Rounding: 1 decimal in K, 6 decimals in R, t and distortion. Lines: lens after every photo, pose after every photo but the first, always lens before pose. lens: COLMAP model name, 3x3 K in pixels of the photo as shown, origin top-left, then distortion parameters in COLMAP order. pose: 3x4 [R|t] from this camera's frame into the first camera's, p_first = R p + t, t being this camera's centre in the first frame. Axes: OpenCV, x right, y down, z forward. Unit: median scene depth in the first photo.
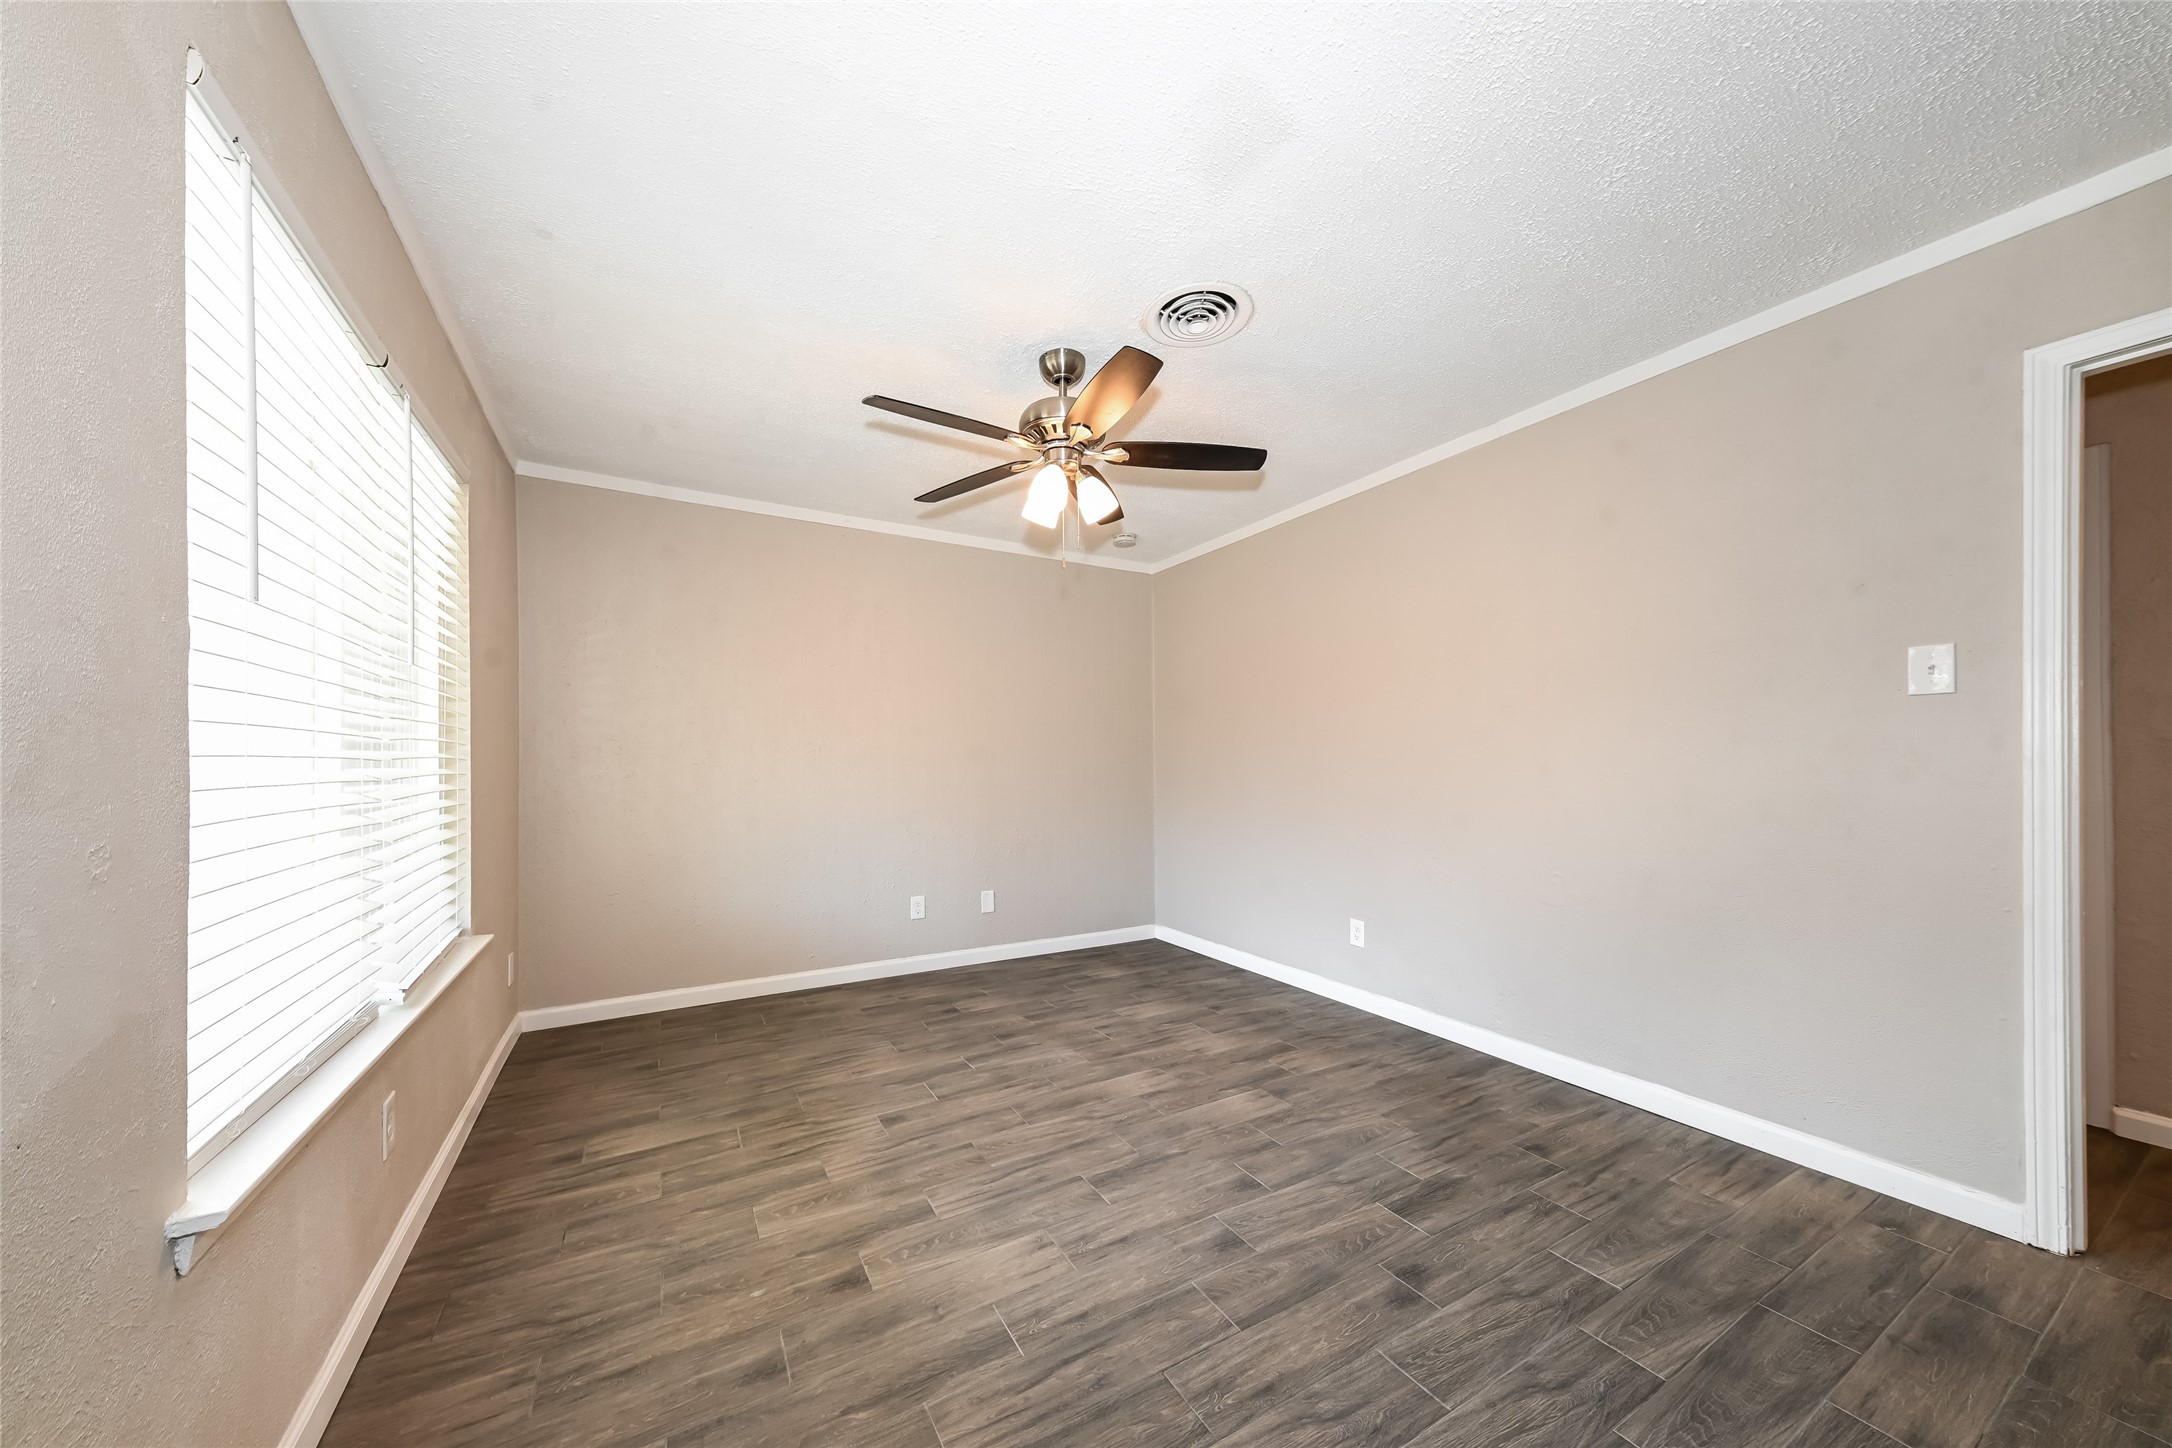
lens RADIAL K [[743.3, 0, 1039.9], [0, 743.3, 763.8], [0, 0, 1]] dist [0.009901, -0.003461]
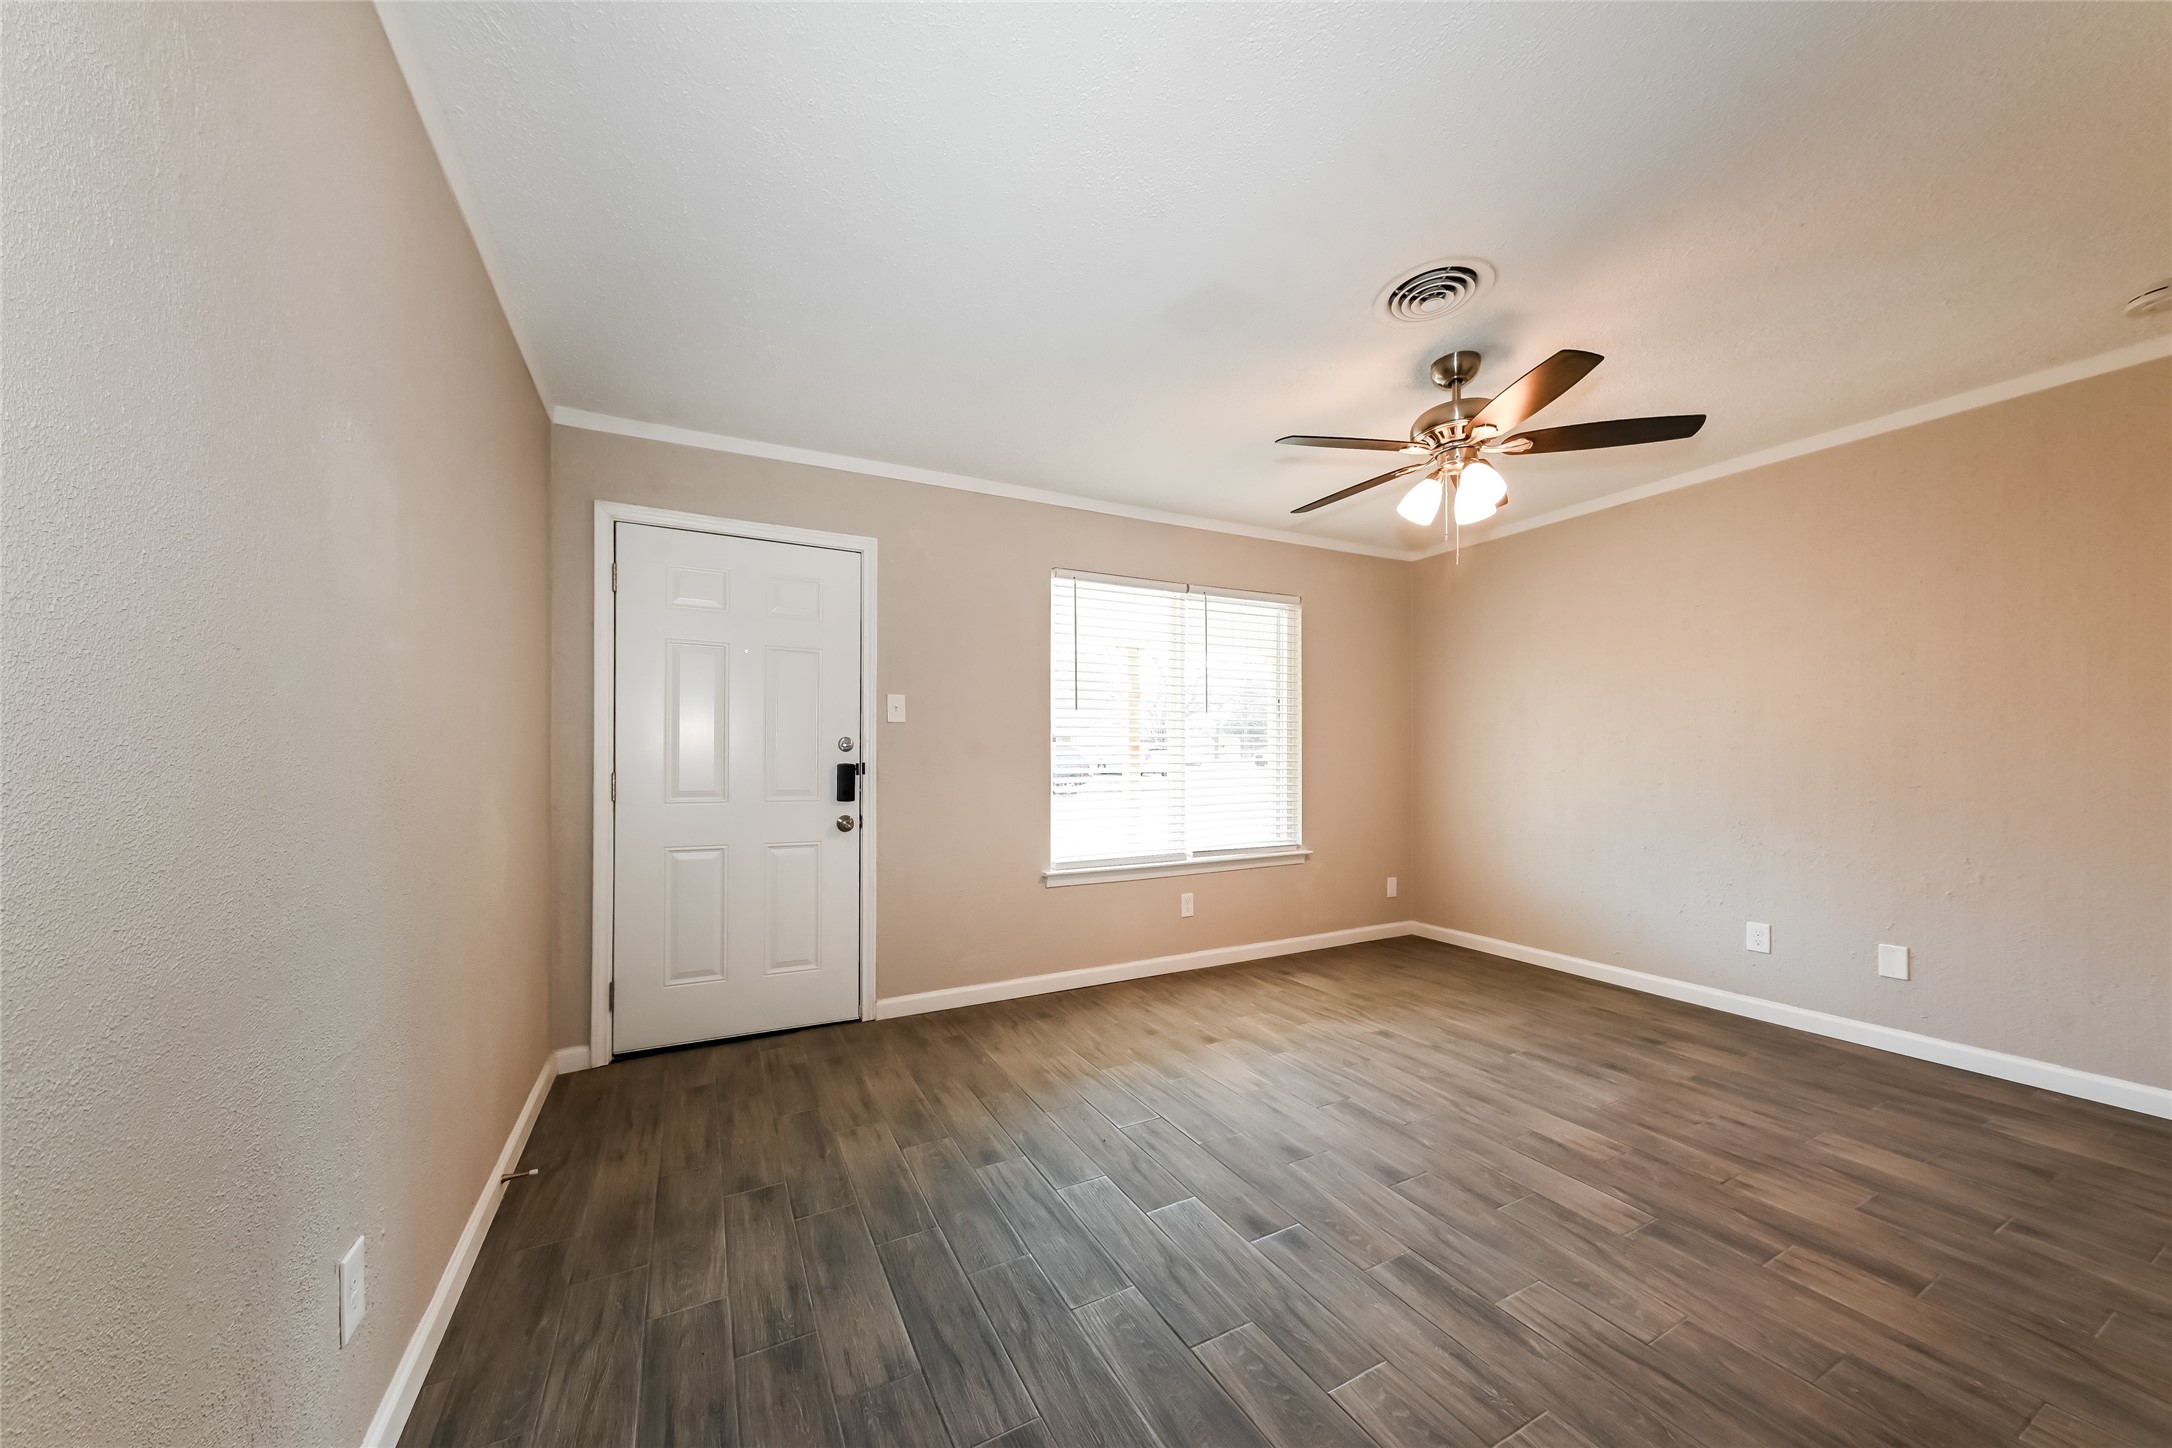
lens RADIAL K [[743.3, 0, 1079.9], [0, 743.3, 738.8], [0, 0, 1]] dist [0.009901, -0.003461]
pose [[-0.027691, -0.018969, -0.999437, 0.945822], [0.005676, 0.999801, -0.019133, -0.010298], [0.999600, -0.006202, -0.027578, 0.432342]]
